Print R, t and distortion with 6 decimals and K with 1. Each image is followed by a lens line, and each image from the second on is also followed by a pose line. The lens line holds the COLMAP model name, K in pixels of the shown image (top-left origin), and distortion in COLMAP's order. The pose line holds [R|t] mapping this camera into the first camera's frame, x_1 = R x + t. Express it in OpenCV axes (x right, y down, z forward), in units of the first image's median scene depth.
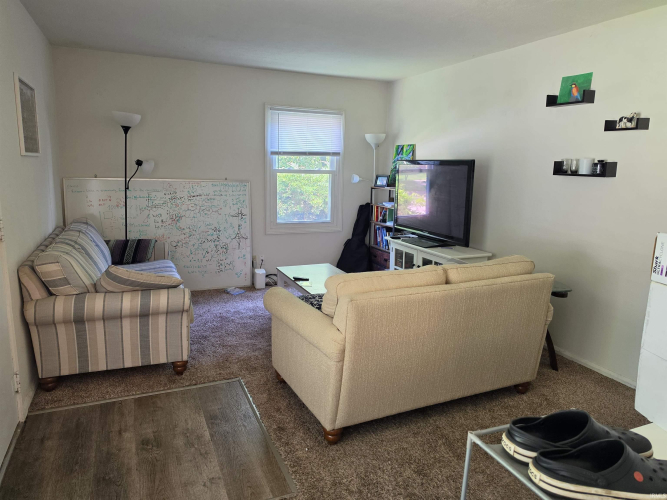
lens RADIAL K [[450.2, 0, 333.3], [0, 450.2, 248.2], [0, 0, 1]] dist [-0.001638, -0.000398]
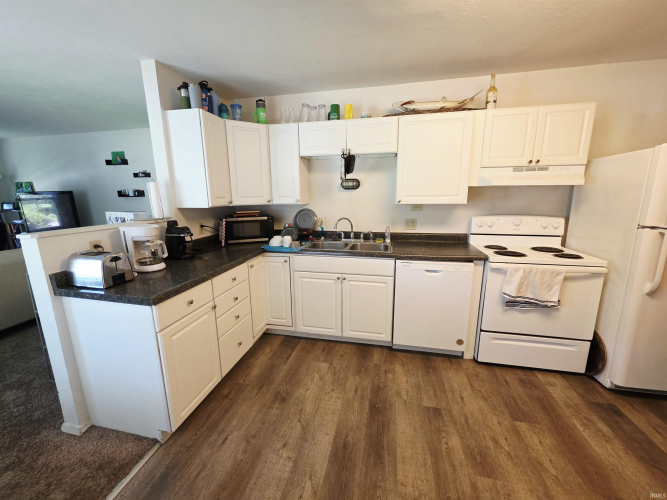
lens RADIAL K [[269.7, 0, 332.5], [0, 269.7, 251.0], [0, 0, 1]] dist [-0.000373, 0.000015]
pose [[0.593970, -0.200905, 0.778997, 0.028858], [0.173507, 0.977518, 0.119808, 0.102842], [-0.785554, 0.063999, 0.615475, -0.531222]]
